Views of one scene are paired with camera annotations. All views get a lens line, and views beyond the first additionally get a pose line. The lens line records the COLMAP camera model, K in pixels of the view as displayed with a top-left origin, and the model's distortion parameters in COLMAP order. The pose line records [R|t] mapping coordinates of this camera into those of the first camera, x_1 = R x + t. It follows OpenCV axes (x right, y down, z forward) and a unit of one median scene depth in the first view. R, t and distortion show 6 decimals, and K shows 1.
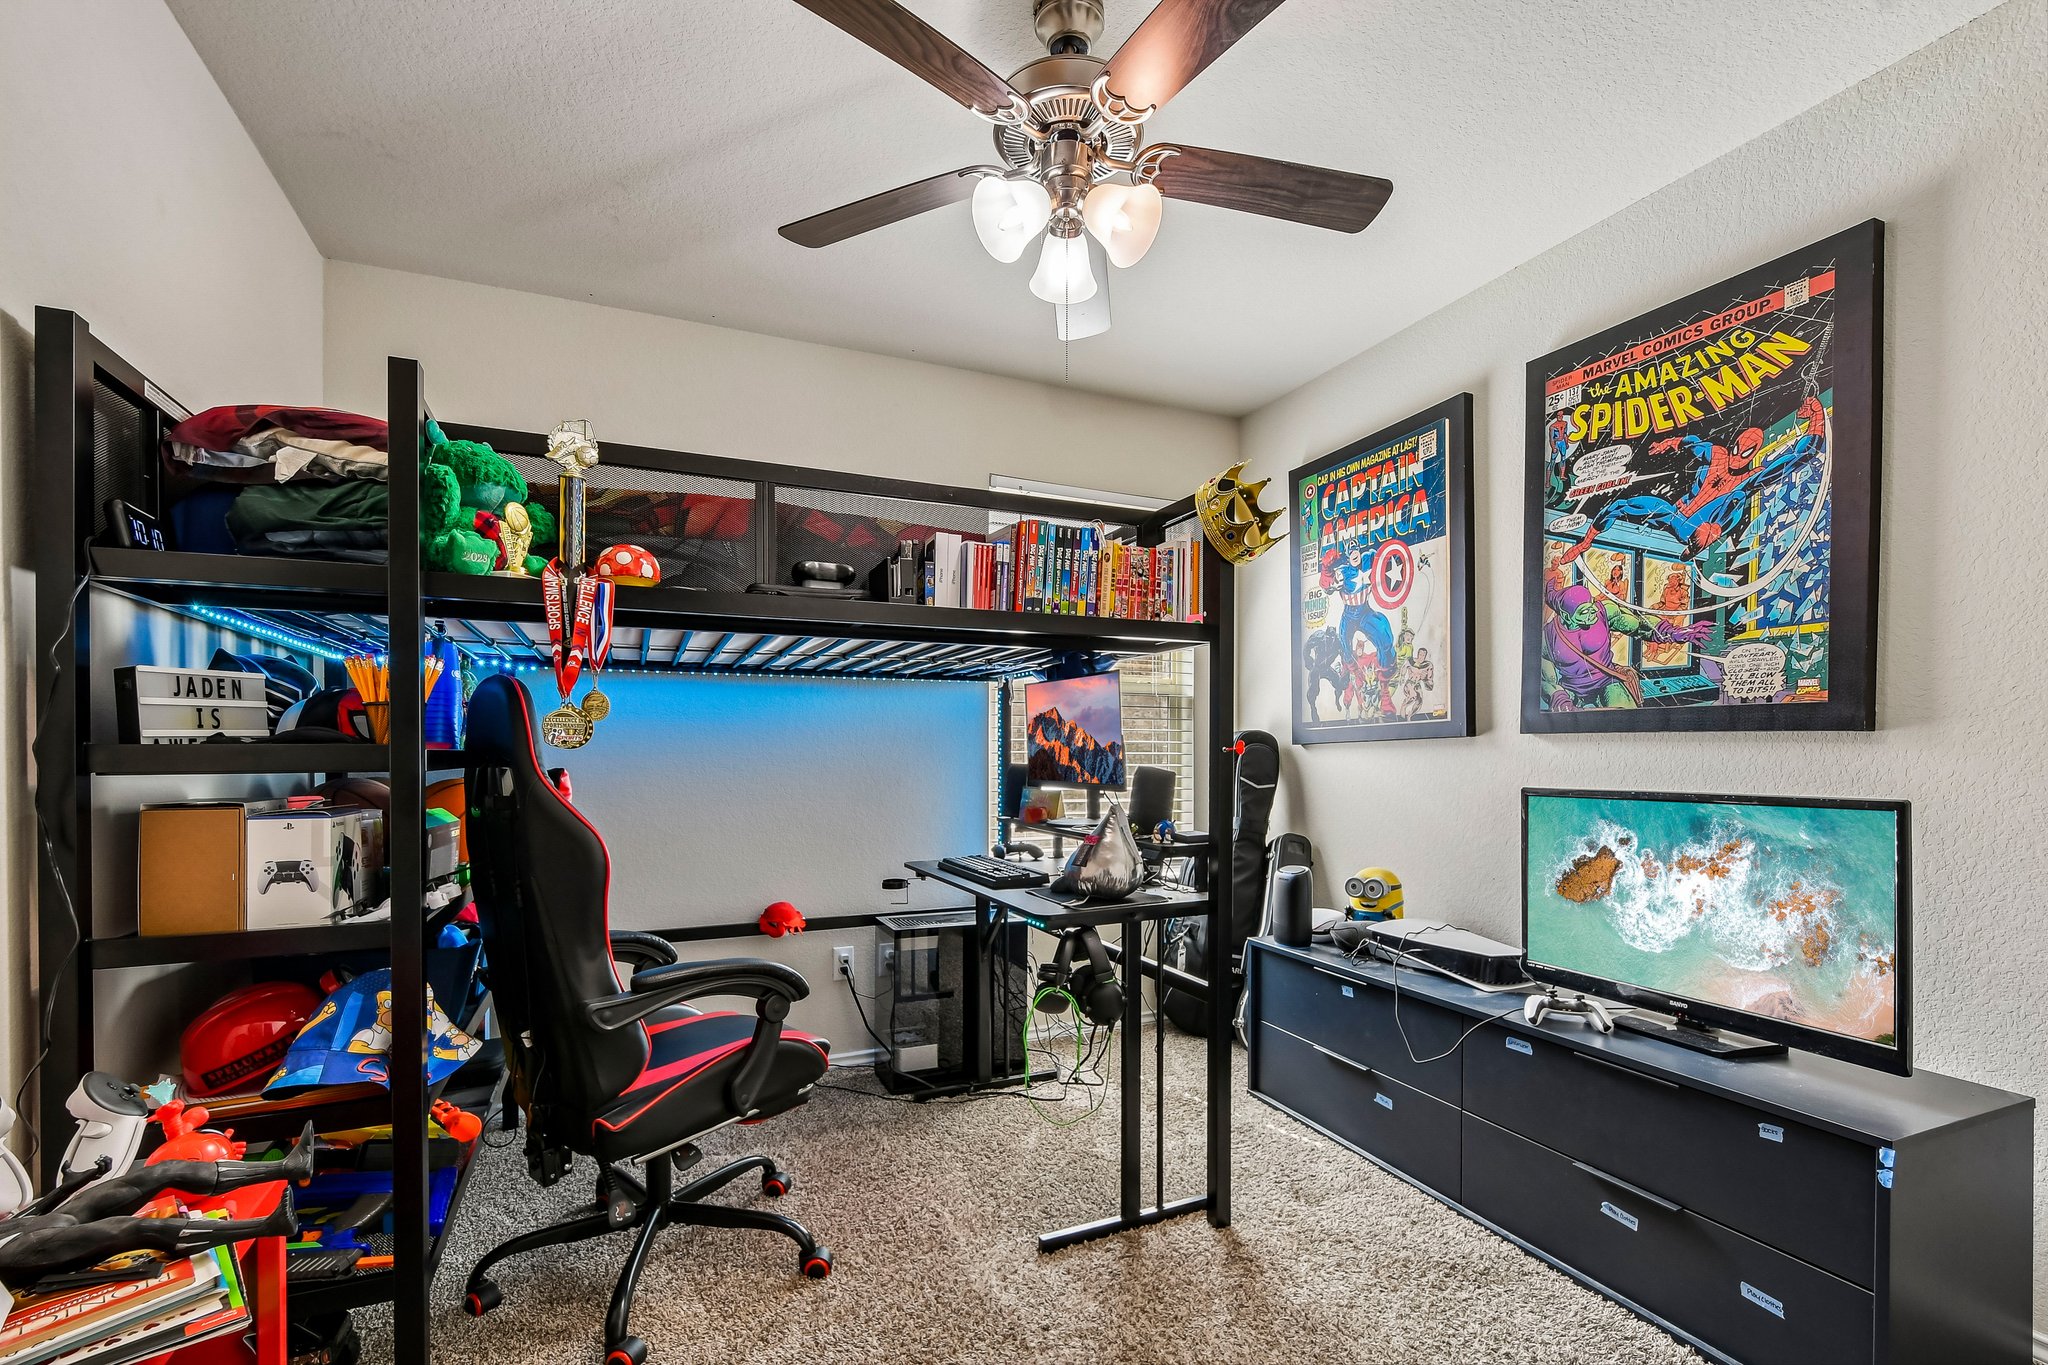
lens RADIAL K [[901.5, 0, 1037.0], [0, 901.5, 755.1], [0, 0, 1]] dist [0.003300, -0.004889]
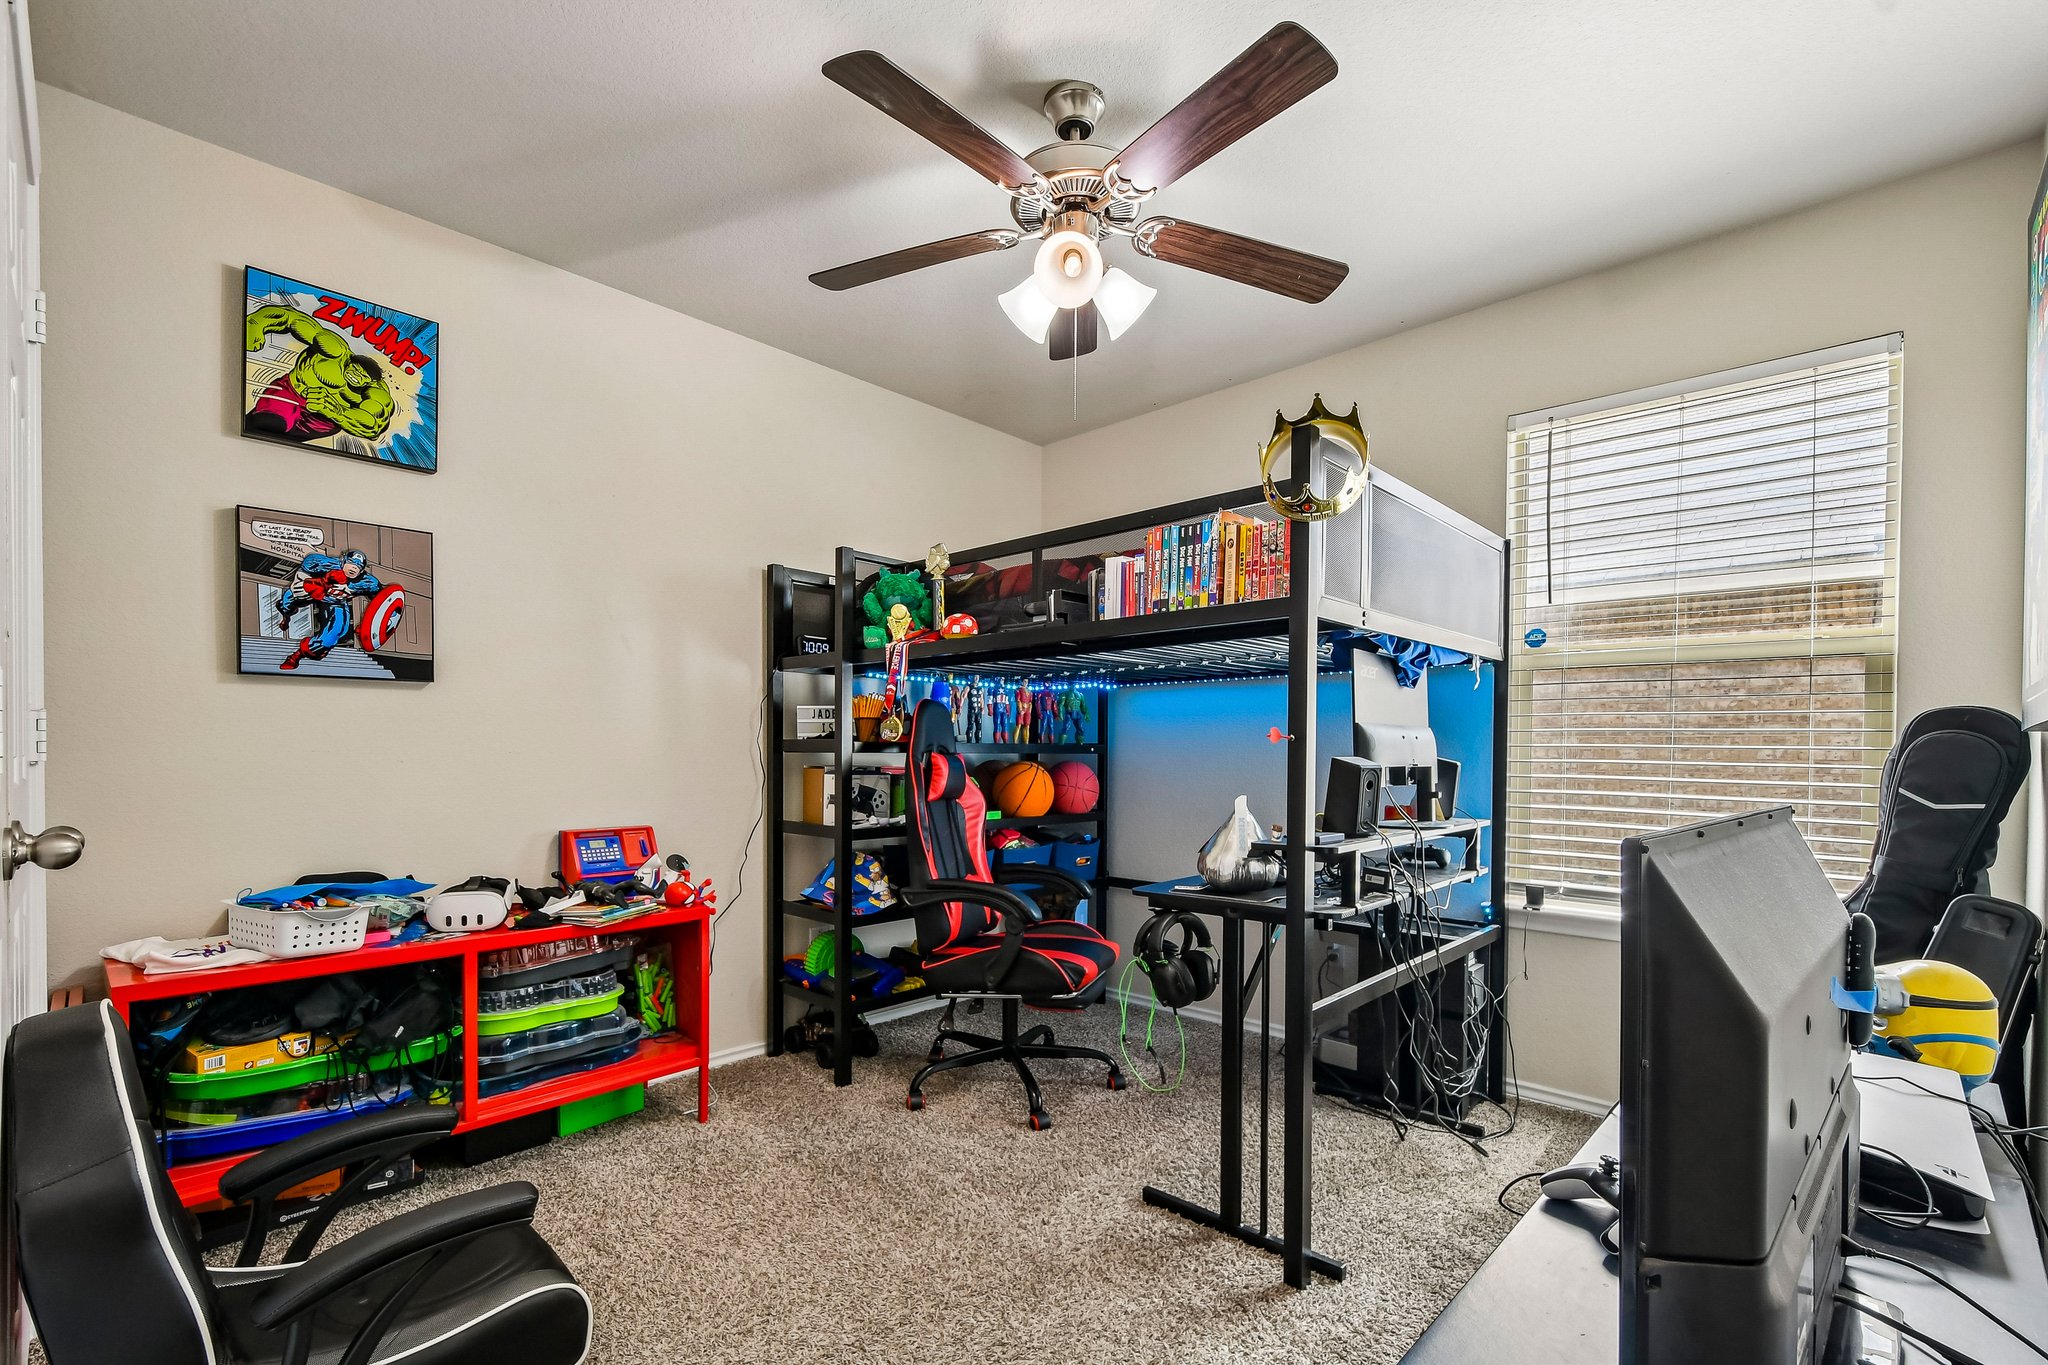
lens RADIAL K [[901.5, 0, 1028.4], [0, 901.5, 748.8], [0, 0, 1]] dist [0.003300, -0.004889]
pose [[0.376460, 0.001171, -0.926432, 0.928361], [-0.008114, 0.999965, -0.002033, 0.008420], [0.926397, 0.008282, 0.376456, 0.440650]]
